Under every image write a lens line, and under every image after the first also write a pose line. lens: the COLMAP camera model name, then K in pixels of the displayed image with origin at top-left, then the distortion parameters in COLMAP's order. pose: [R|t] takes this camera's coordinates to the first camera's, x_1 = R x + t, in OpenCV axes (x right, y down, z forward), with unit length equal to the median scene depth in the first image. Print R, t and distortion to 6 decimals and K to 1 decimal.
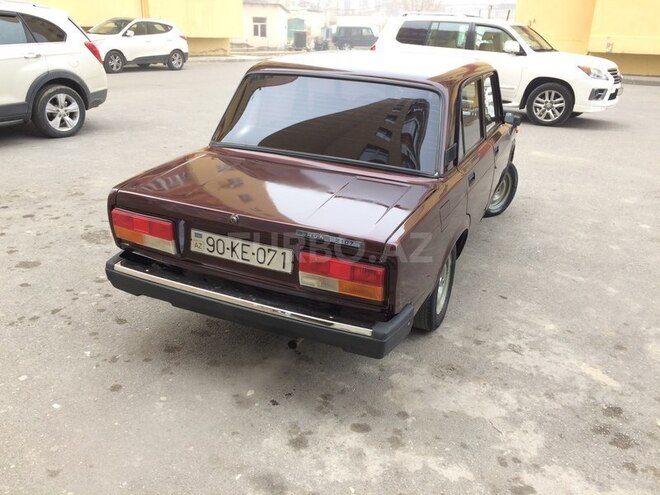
lens RADIAL K [[558.6, 0, 330.0], [0, 558.6, 247.5], [0, 0, 1]] dist [0.076520, -0.098823]
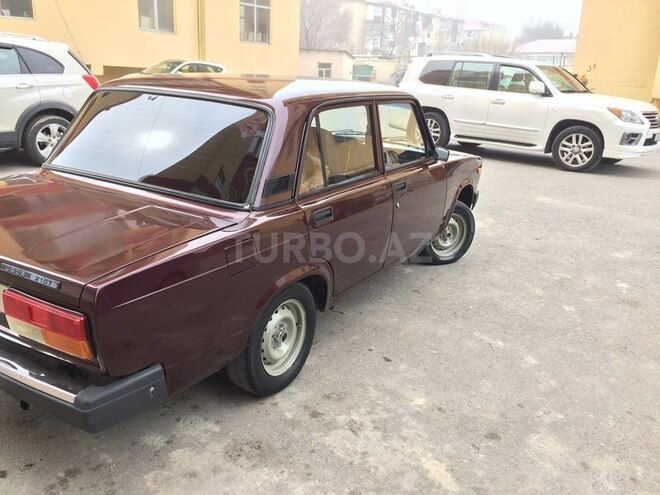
lens RADIAL K [[558.6, 0, 330.0], [0, 558.6, 247.5], [0, 0, 1]] dist [0.076520, -0.098823]
pose [[0.991356, 0.046940, -0.122511, 0.266275], [-0.055946, 0.995896, -0.071138, -0.011220], [0.118669, 0.077377, 0.989914, 0.127110]]
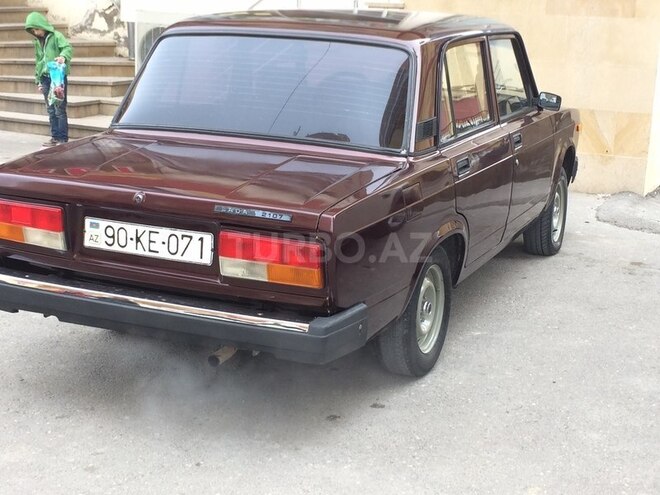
lens RADIAL K [[1103.7, 0, 330.0], [0, 1103.7, 247.5], [0, 0, 1]] dist [0.025818, 0.035849]
pose [[0.999796, -0.019571, -0.004972, 0.059876], [0.018617, 0.988761, -0.148343, 0.142336], [0.007819, 0.148220, 0.988923, -0.305960]]
